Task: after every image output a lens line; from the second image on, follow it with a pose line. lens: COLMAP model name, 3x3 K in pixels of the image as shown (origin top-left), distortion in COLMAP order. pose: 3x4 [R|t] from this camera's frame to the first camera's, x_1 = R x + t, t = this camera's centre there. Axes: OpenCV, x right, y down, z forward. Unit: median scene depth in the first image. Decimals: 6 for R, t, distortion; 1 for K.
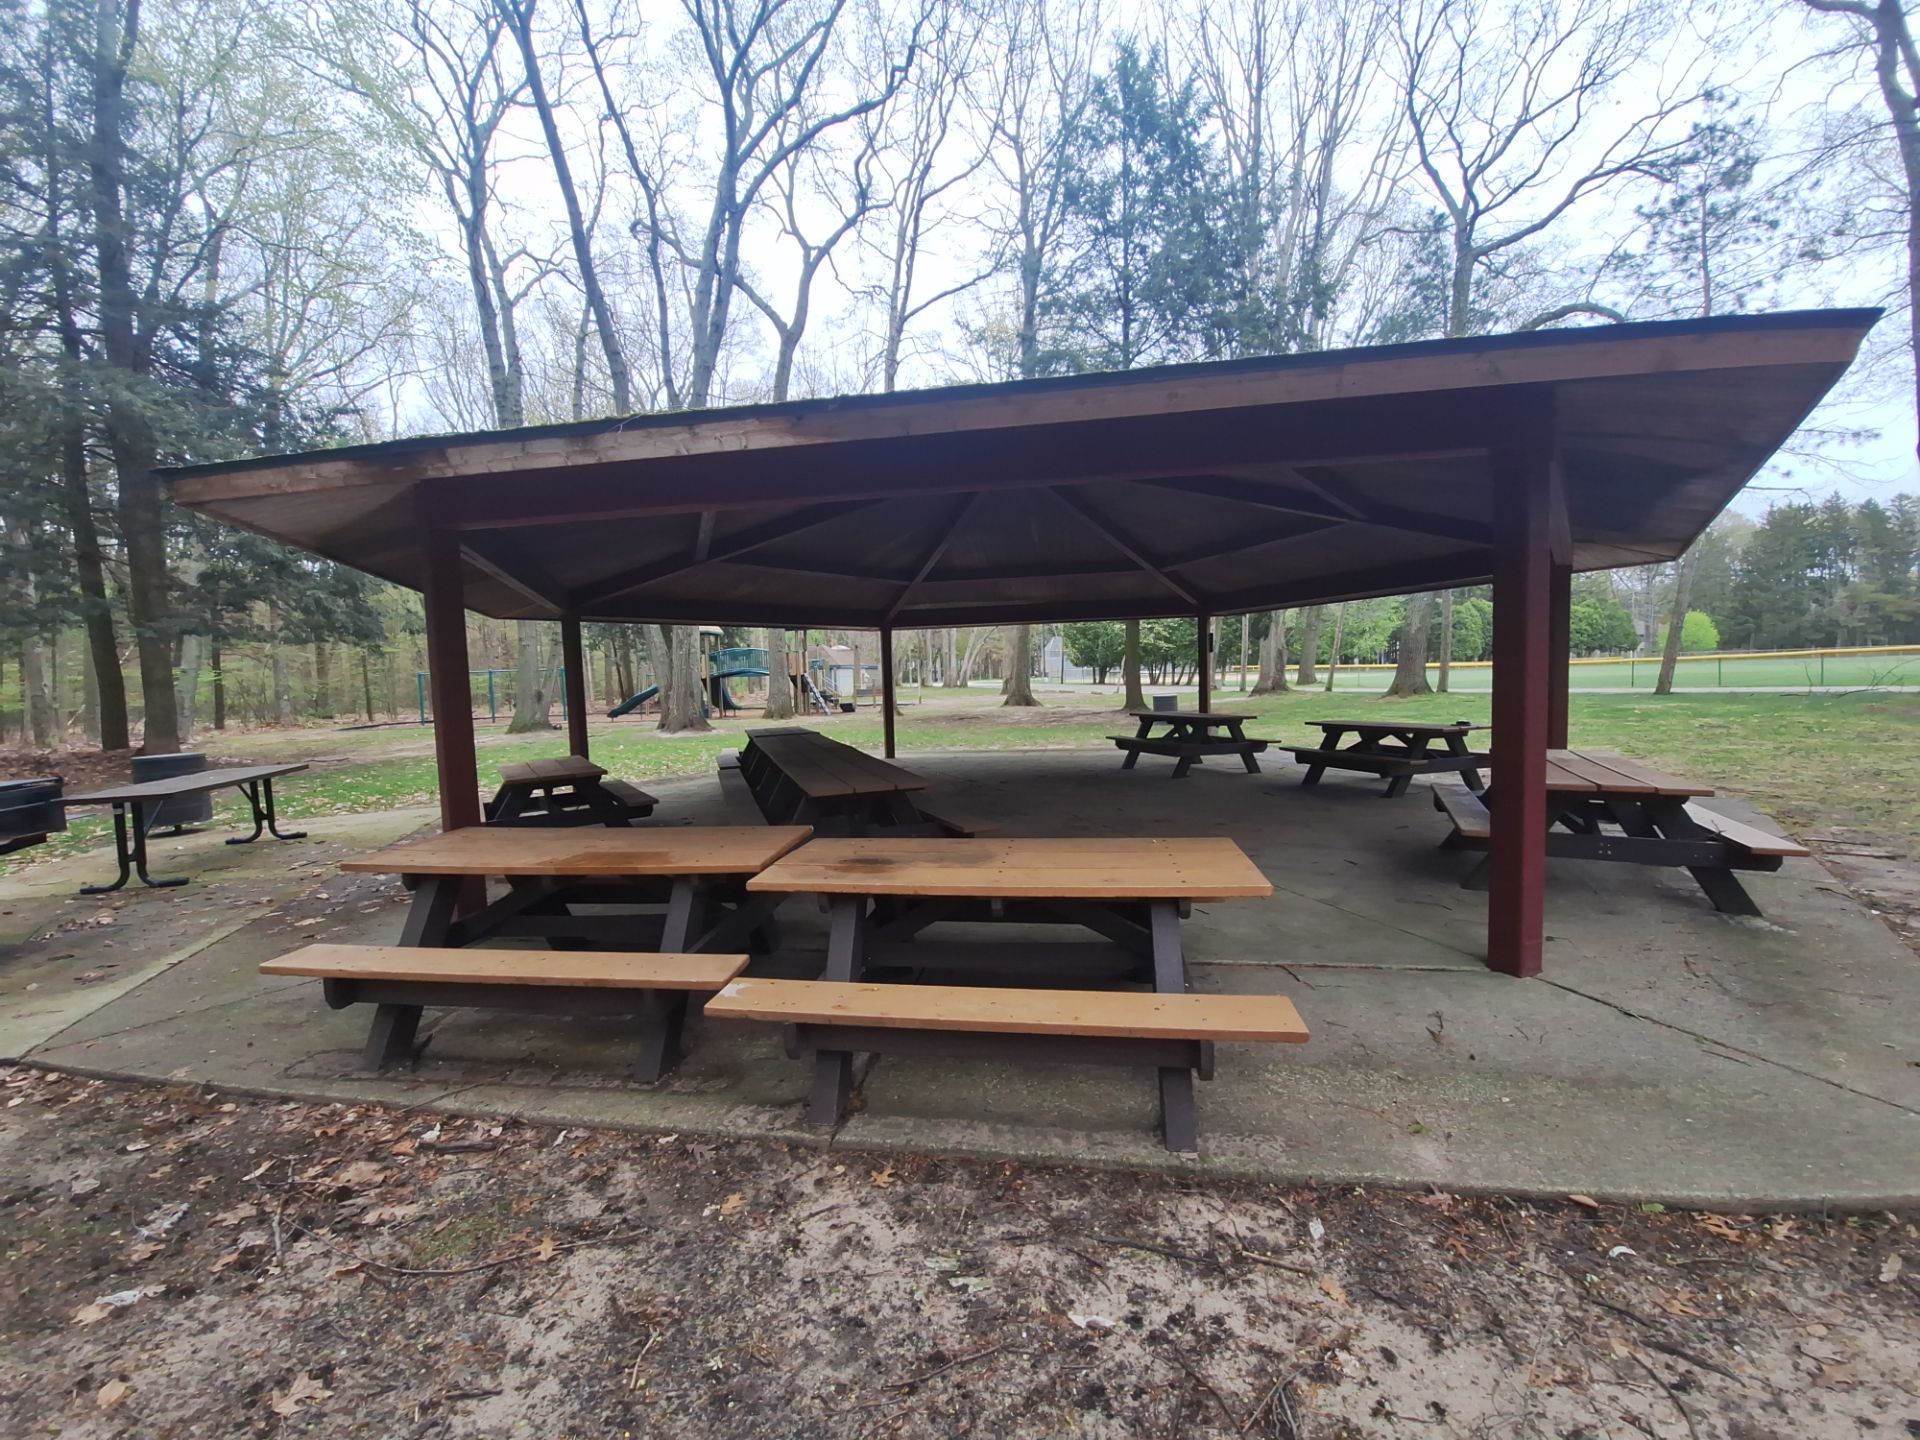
lens RADIAL K [[759.1, 0, 959.6], [0, 759.1, 735.3], [0, 0, 1]] dist [-0.018722, -0.000395]
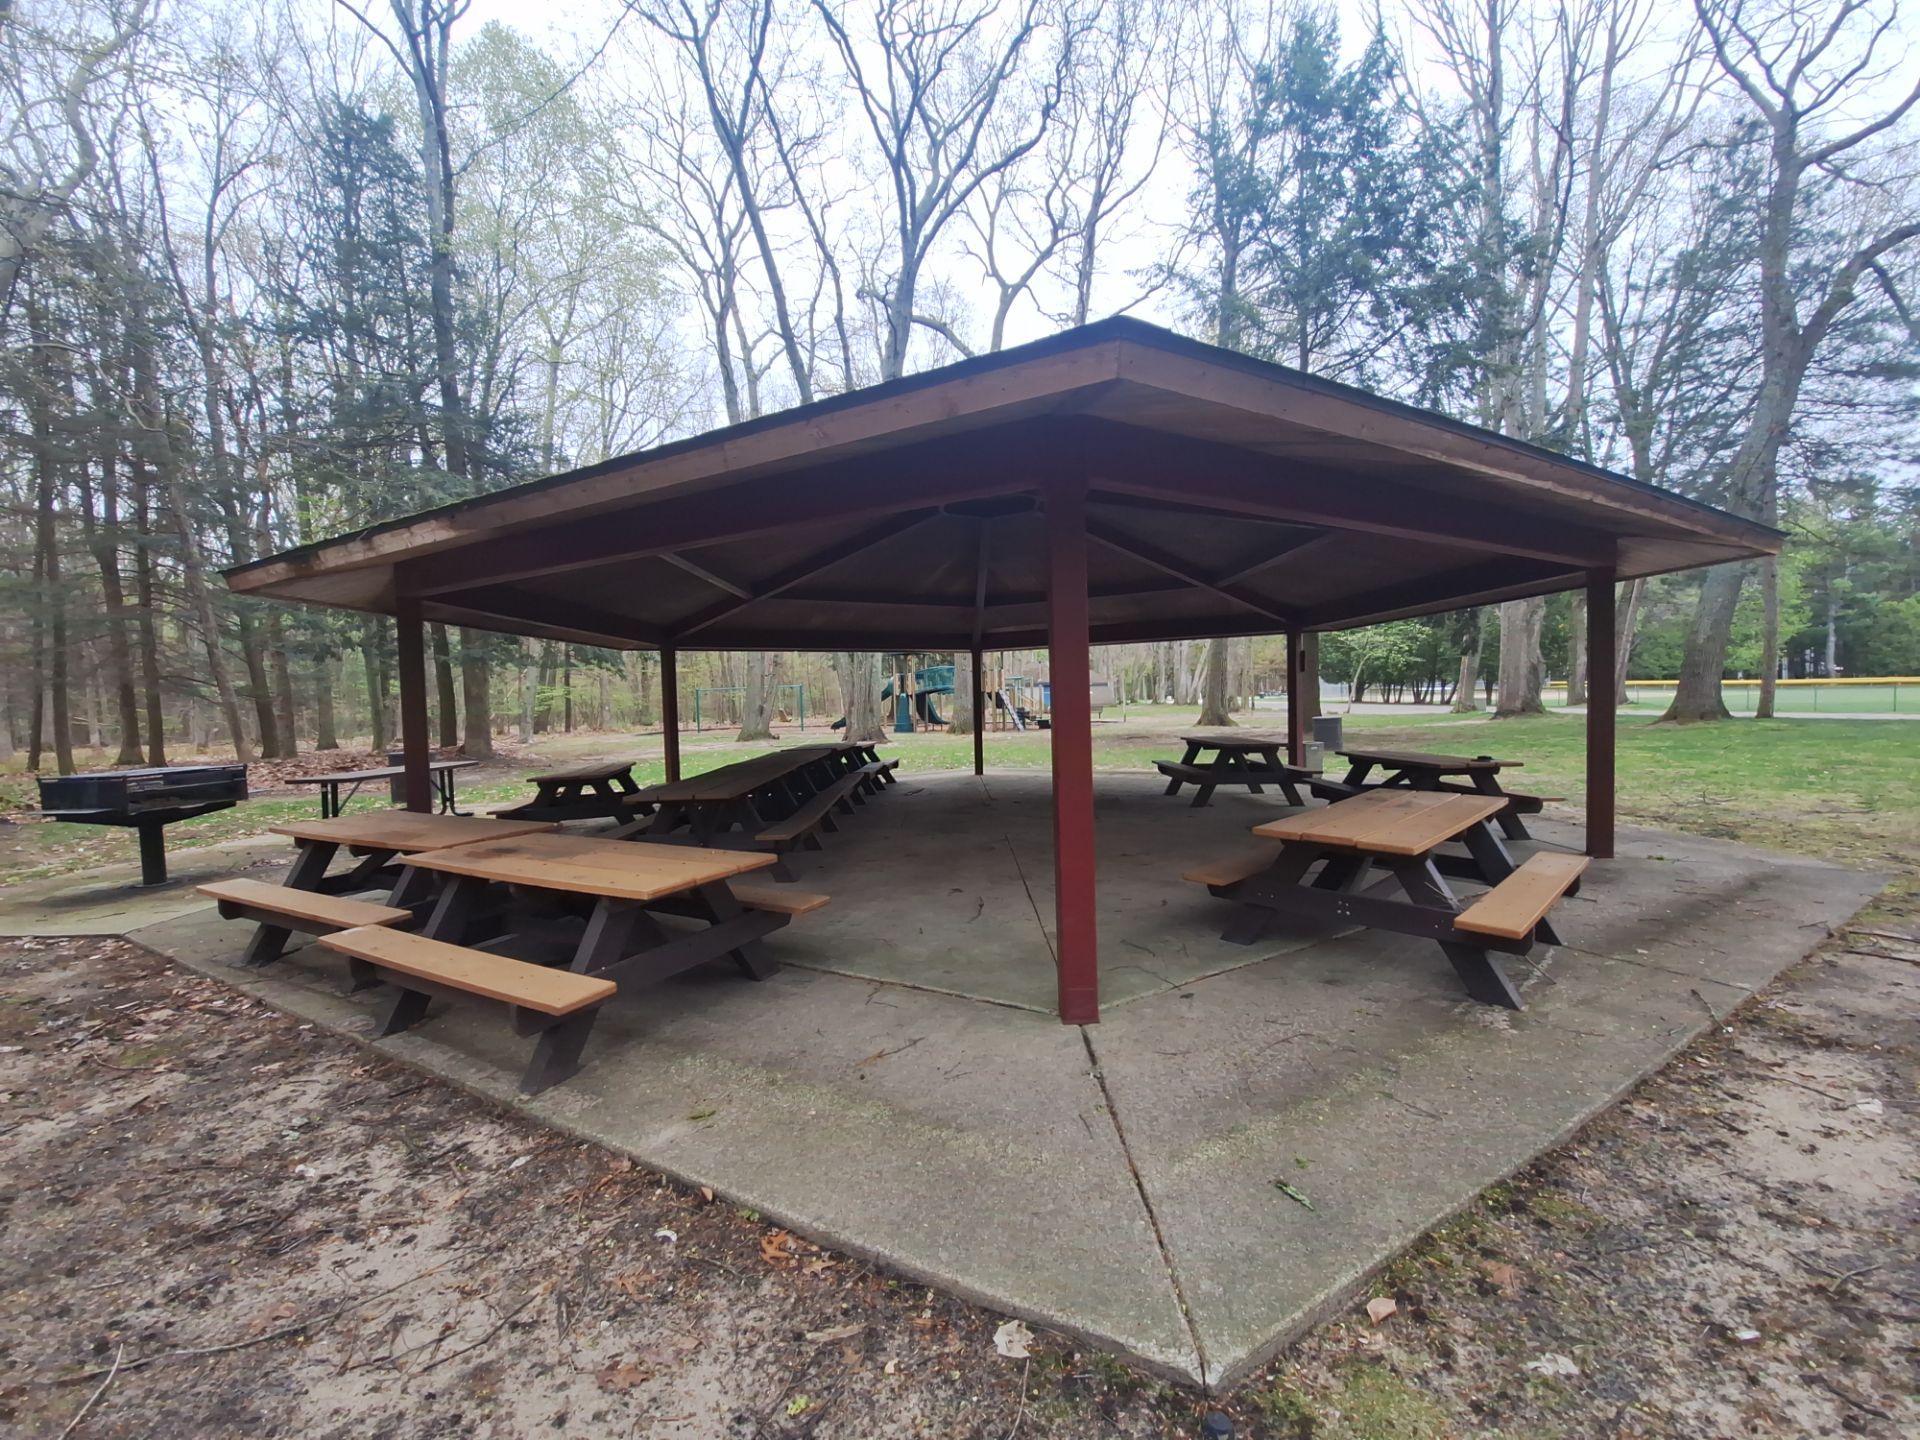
lens RADIAL K [[759.2, 0, 959.1], [0, 759.2, 725.3], [0, 0, 1]] dist [-0.002403, -0.009627]
pose [[0.942617, 0.017174, -0.333434, 1.196445], [-0.028365, 0.999185, -0.028723, -0.035386], [0.332669, 0.036533, 0.942336, 0.032671]]
